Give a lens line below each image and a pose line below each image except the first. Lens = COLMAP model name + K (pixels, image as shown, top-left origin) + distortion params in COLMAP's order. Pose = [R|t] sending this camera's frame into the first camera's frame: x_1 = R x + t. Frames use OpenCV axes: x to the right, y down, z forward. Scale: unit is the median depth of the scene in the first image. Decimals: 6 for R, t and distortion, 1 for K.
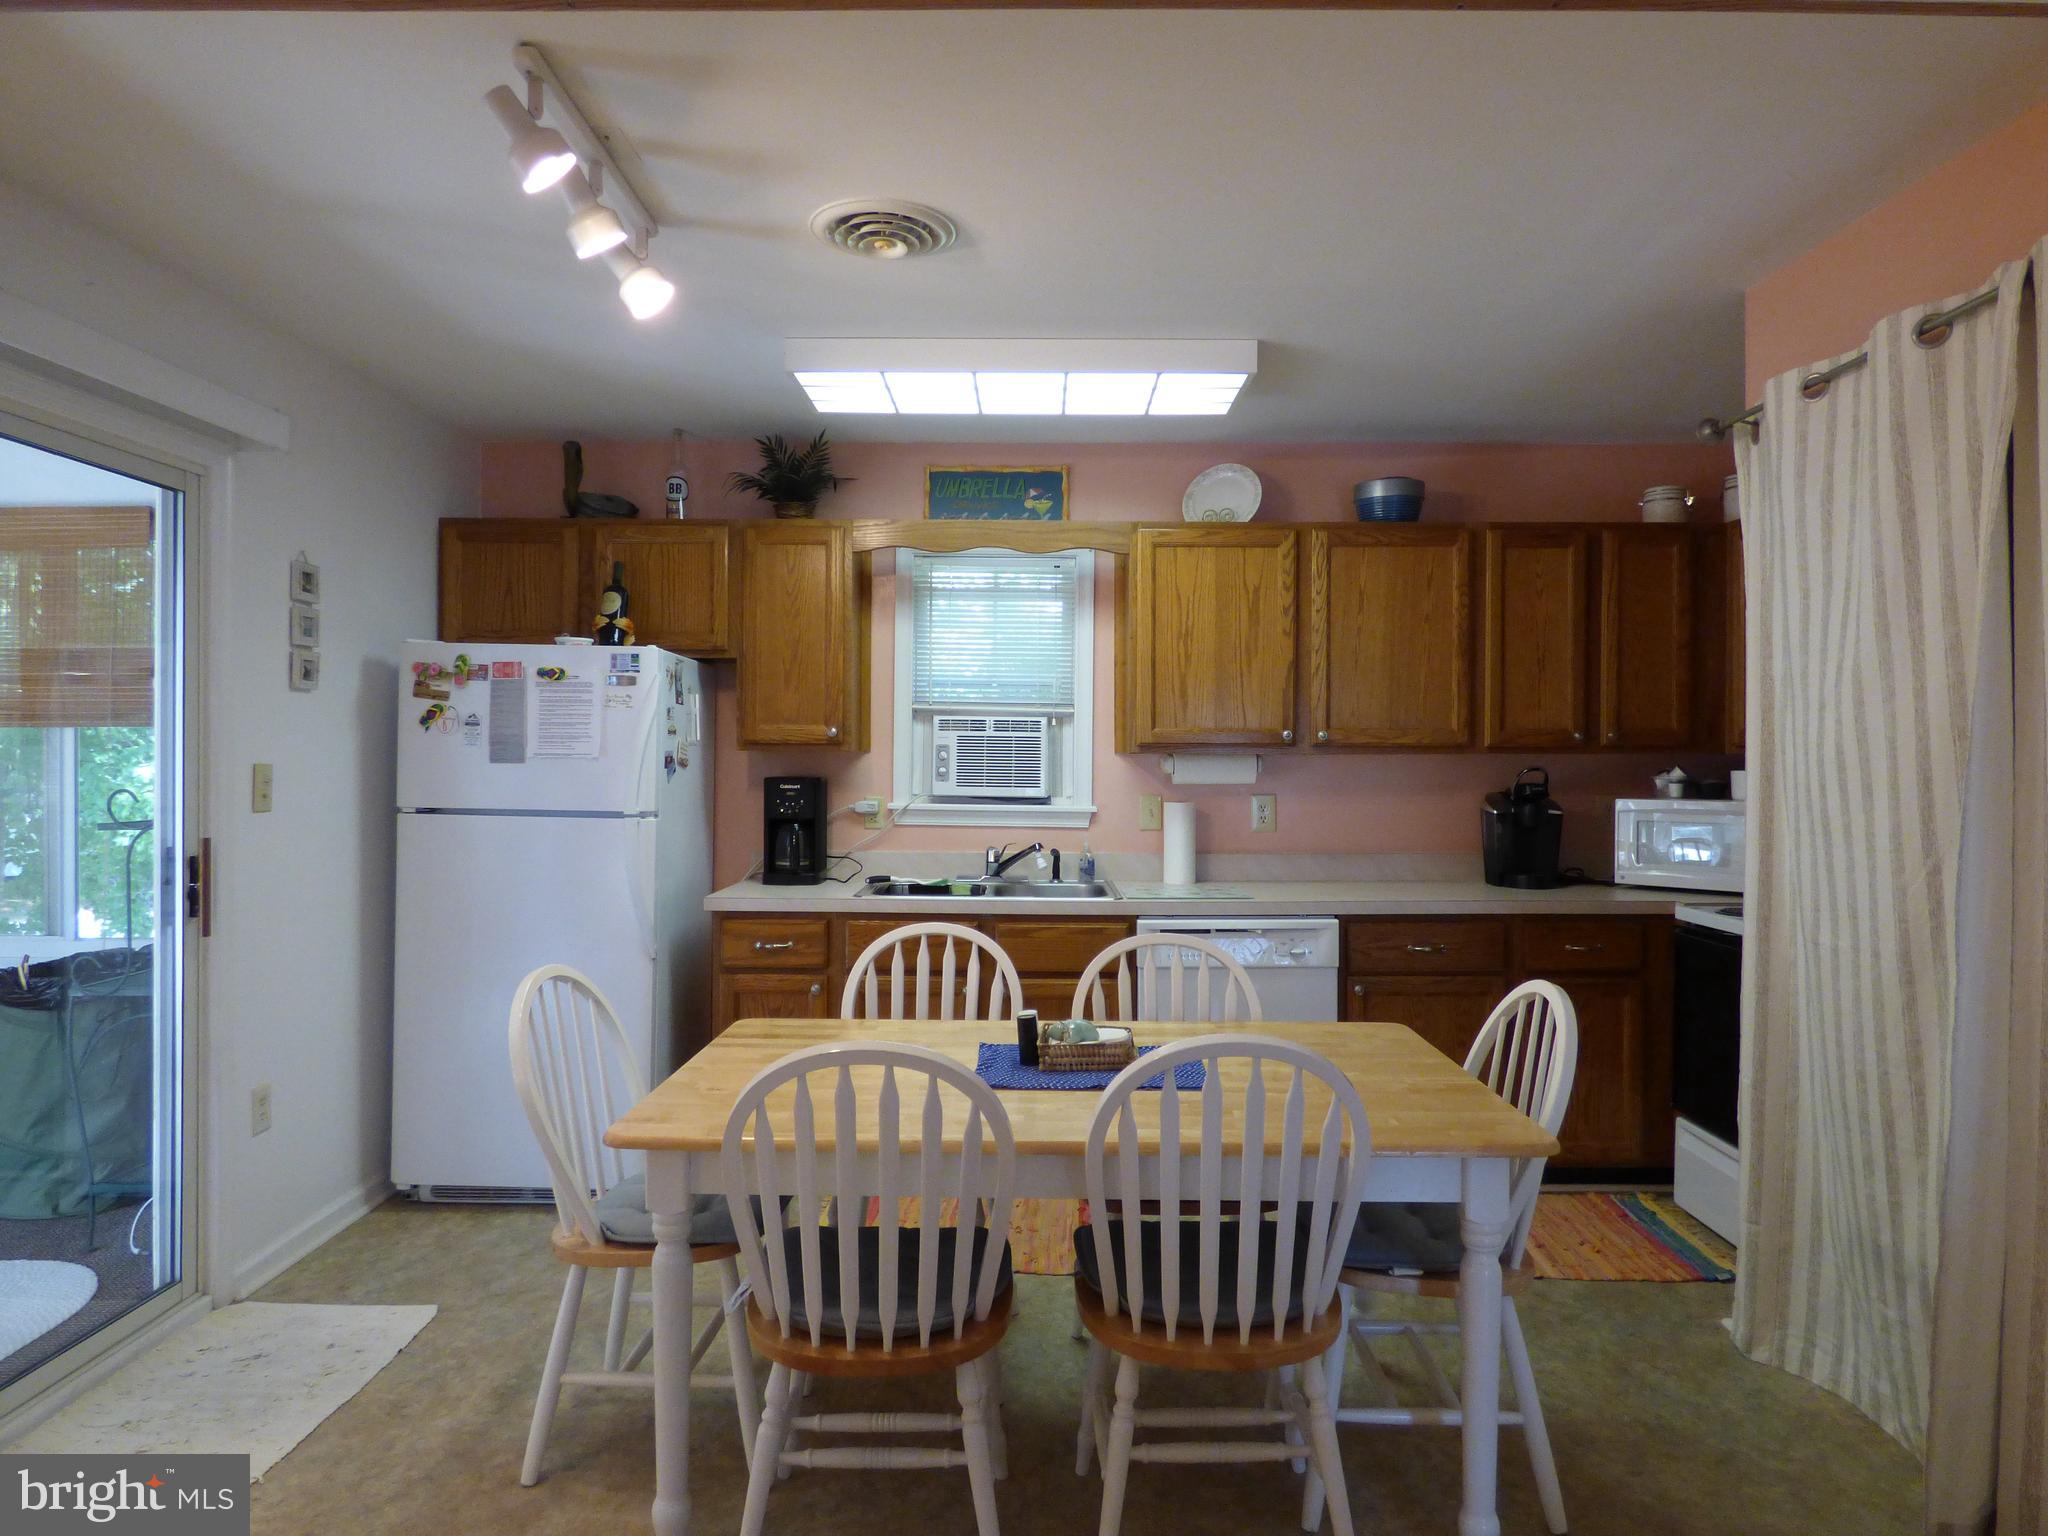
lens RADIAL K [[1248.5, 0, 1024.0], [0, 1248.5, 768.0], [0, 0, 1]] dist [-0.020316, 0.011220]
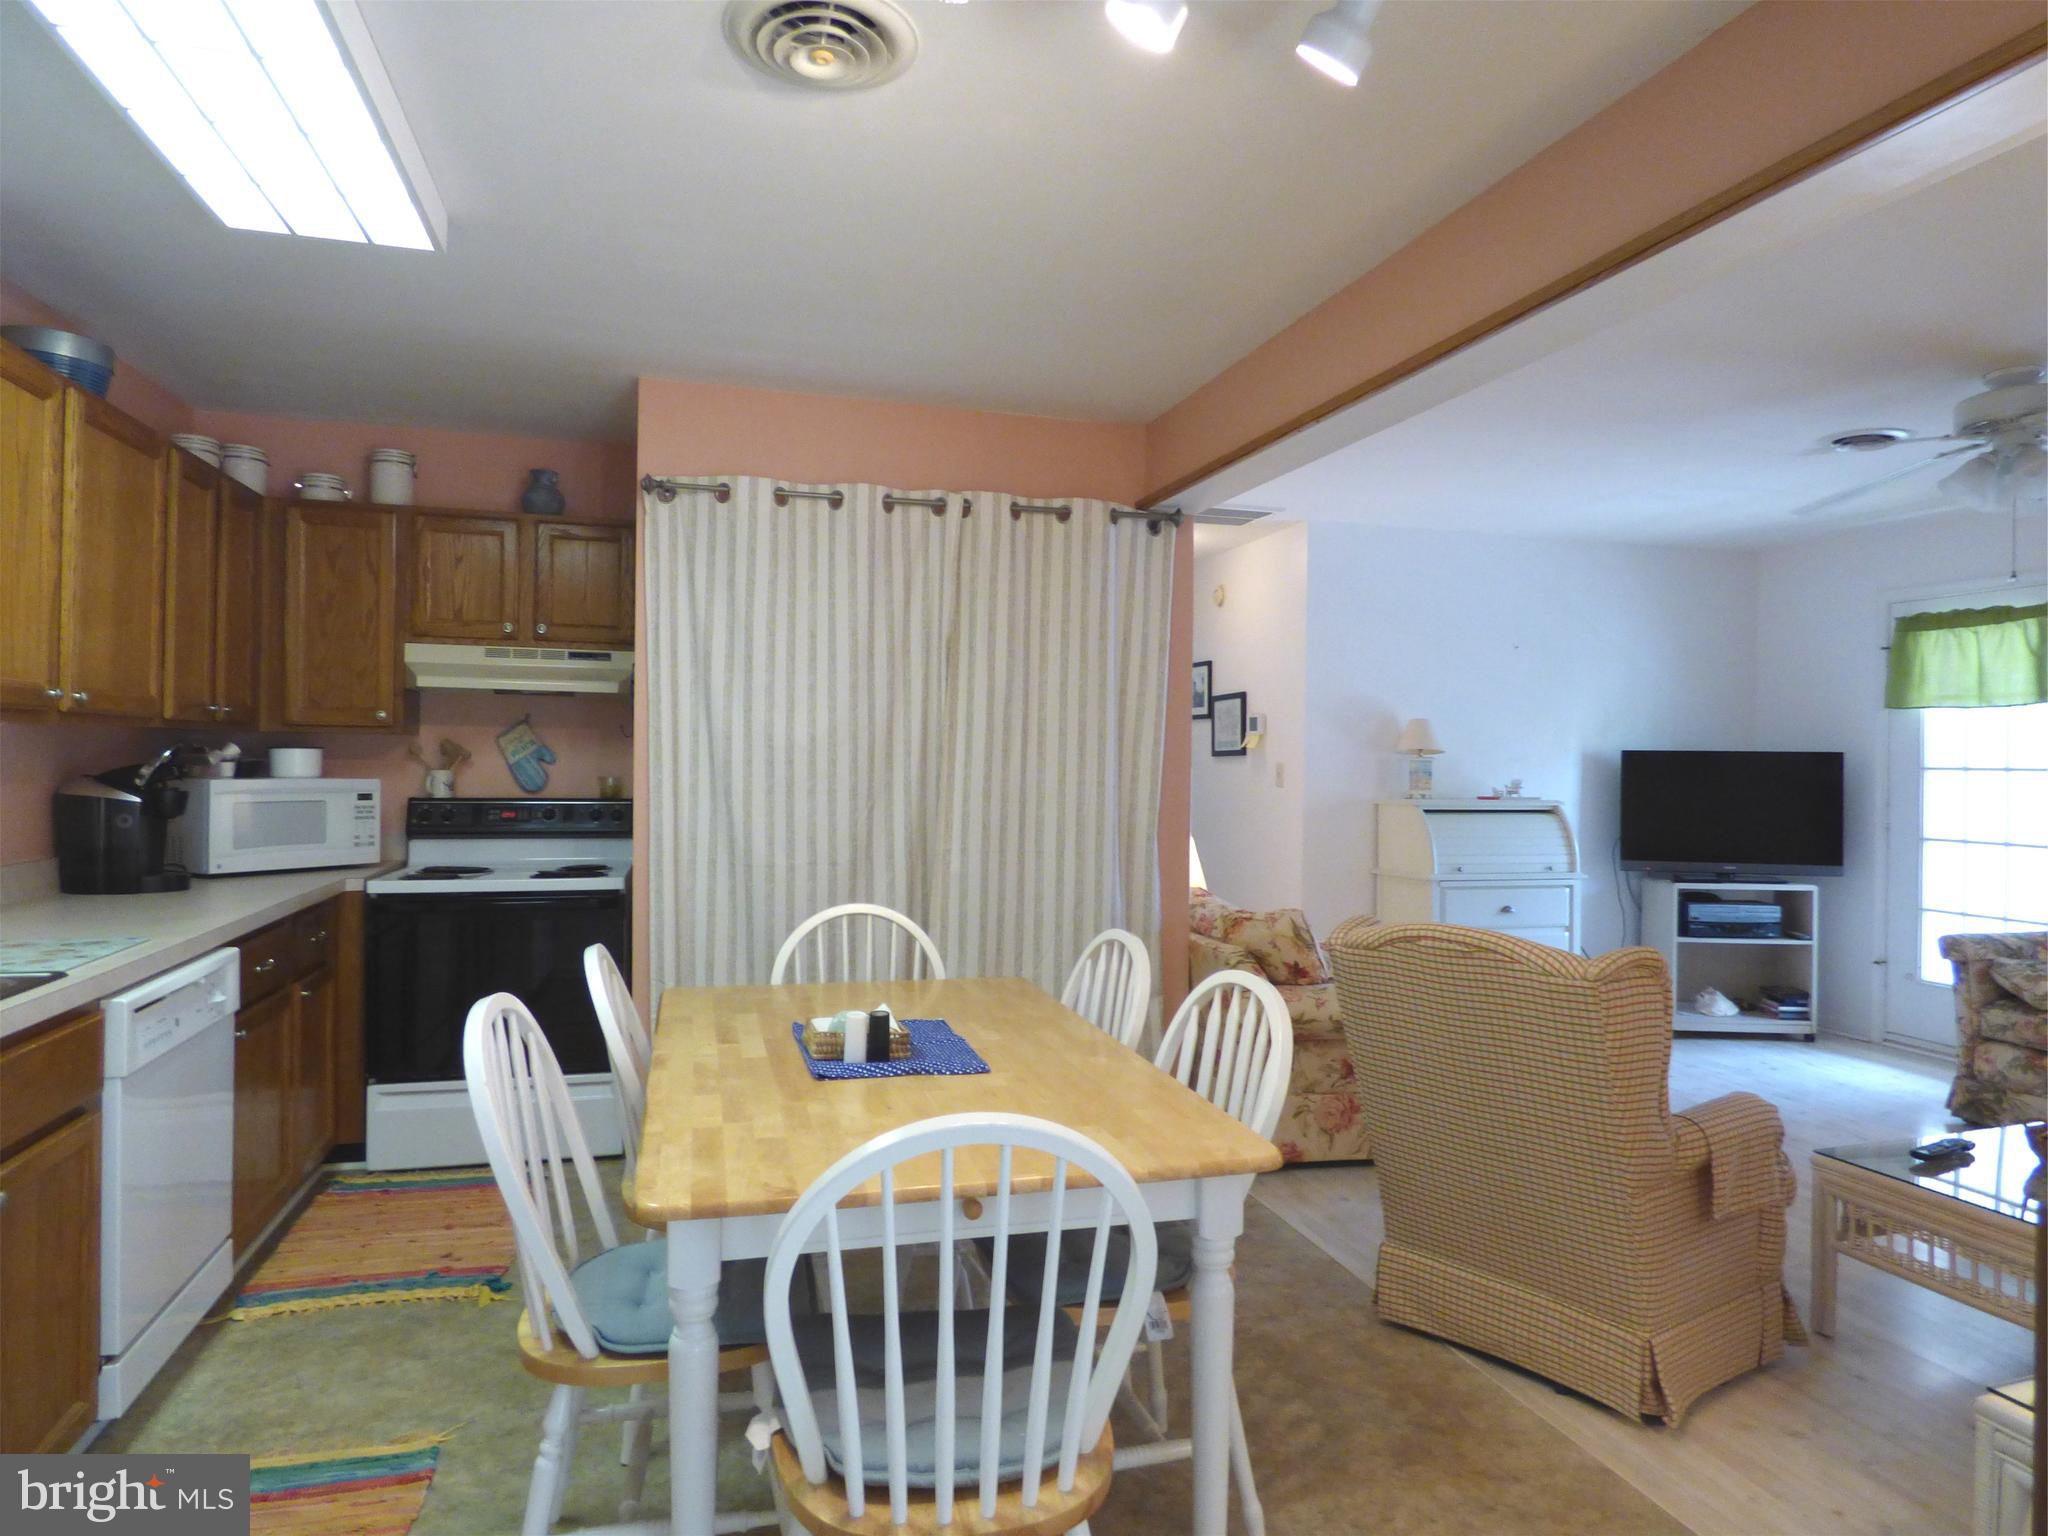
lens RADIAL K [[1248.5, 0, 1024.0], [0, 1248.5, 768.0], [0, 0, 1]] dist [-0.020316, 0.011220]
pose [[-0.282791, -0.014099, 0.959078, -0.910463], [-0.005751, 0.999899, 0.013003, 0.001313], [-0.959164, -0.001838, -0.282844, 1.147688]]
